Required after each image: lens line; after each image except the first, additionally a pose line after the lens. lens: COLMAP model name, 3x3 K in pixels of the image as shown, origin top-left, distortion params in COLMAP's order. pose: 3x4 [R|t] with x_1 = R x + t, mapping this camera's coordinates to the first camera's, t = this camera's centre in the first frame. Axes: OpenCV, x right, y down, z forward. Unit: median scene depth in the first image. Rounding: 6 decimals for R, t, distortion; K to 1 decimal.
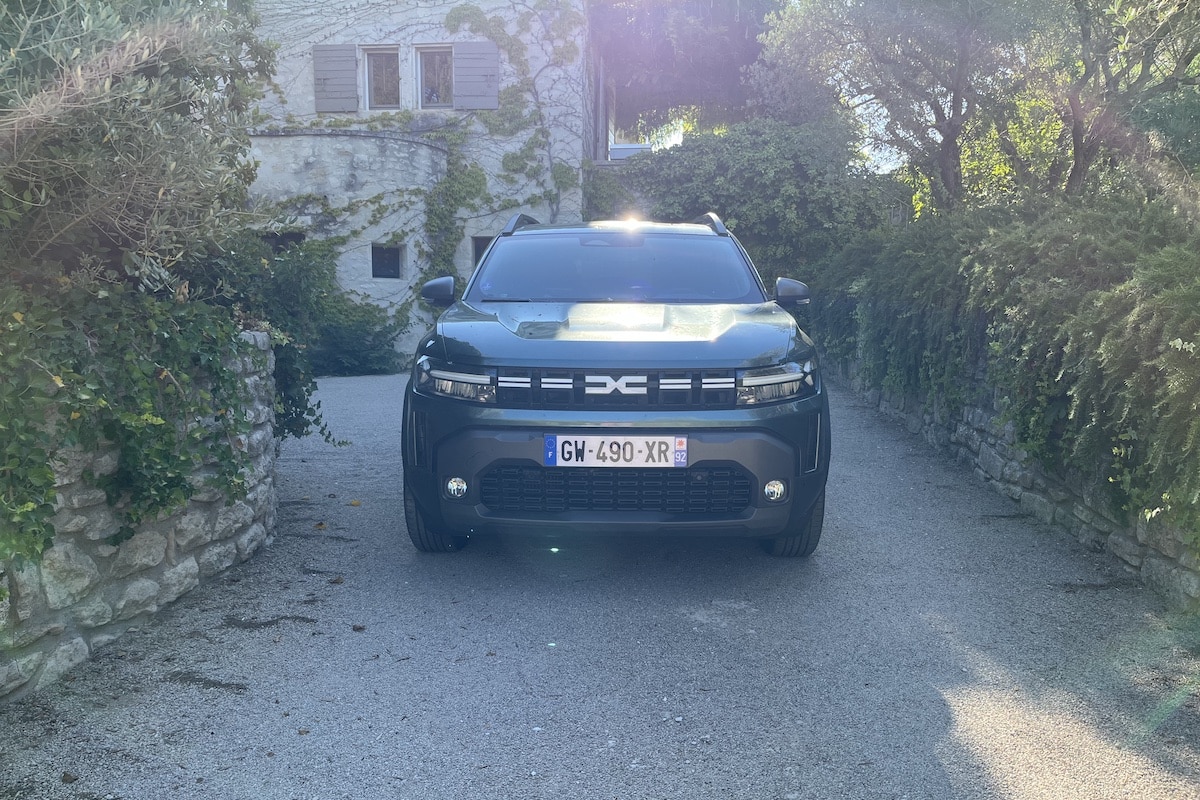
lens RADIAL K [[889.2, 0, 595.6], [0, 889.2, 447.7], [0, 0, 1]] dist [0.052653, -0.070998]
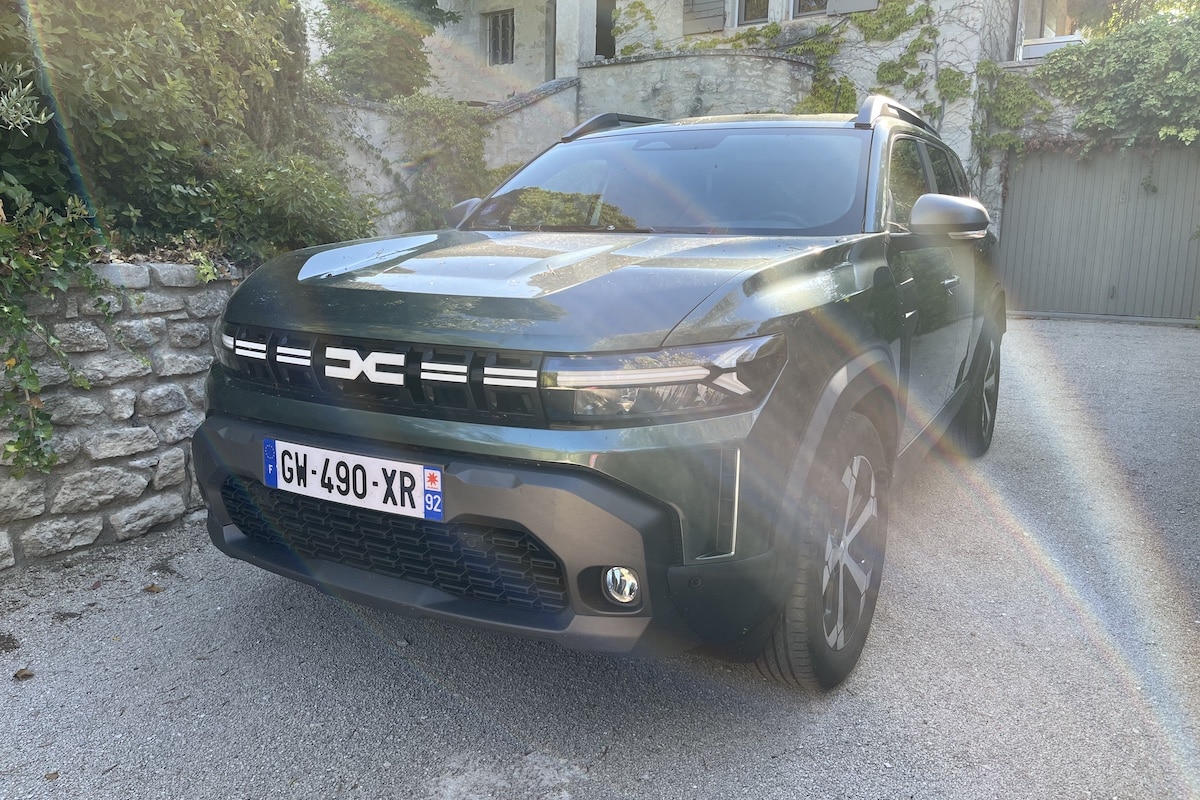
lens RADIAL K [[899.3, 0, 602.0], [0, 899.3, 412.9], [0, 0, 1]] dist [0.059281, -0.084452]
pose [[0.879582, 0.100095, -0.465099, 0.333528], [-0.087830, 0.994977, 0.048029, -0.061650], [0.467570, -0.001395, 0.883955, 0.406894]]
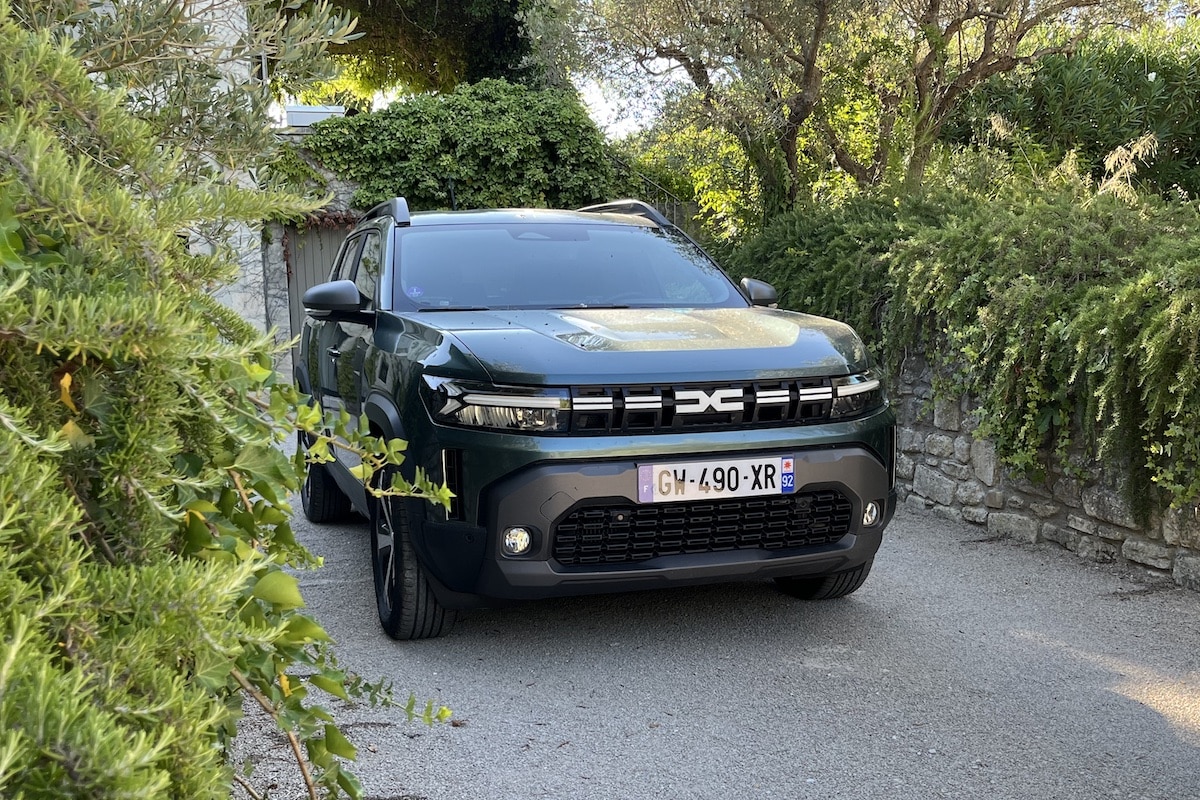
lens RADIAL K [[1223.2, 0, 602.4], [0, 1223.2, 528.5], [0, 0, 1]] dist [0.008372, 0.000407]
pose [[0.940074, -0.078820, 0.331735, -0.348373], [0.078245, 0.996820, 0.015113, 0.018036], [-0.331872, 0.011749, 0.943251, -0.040573]]
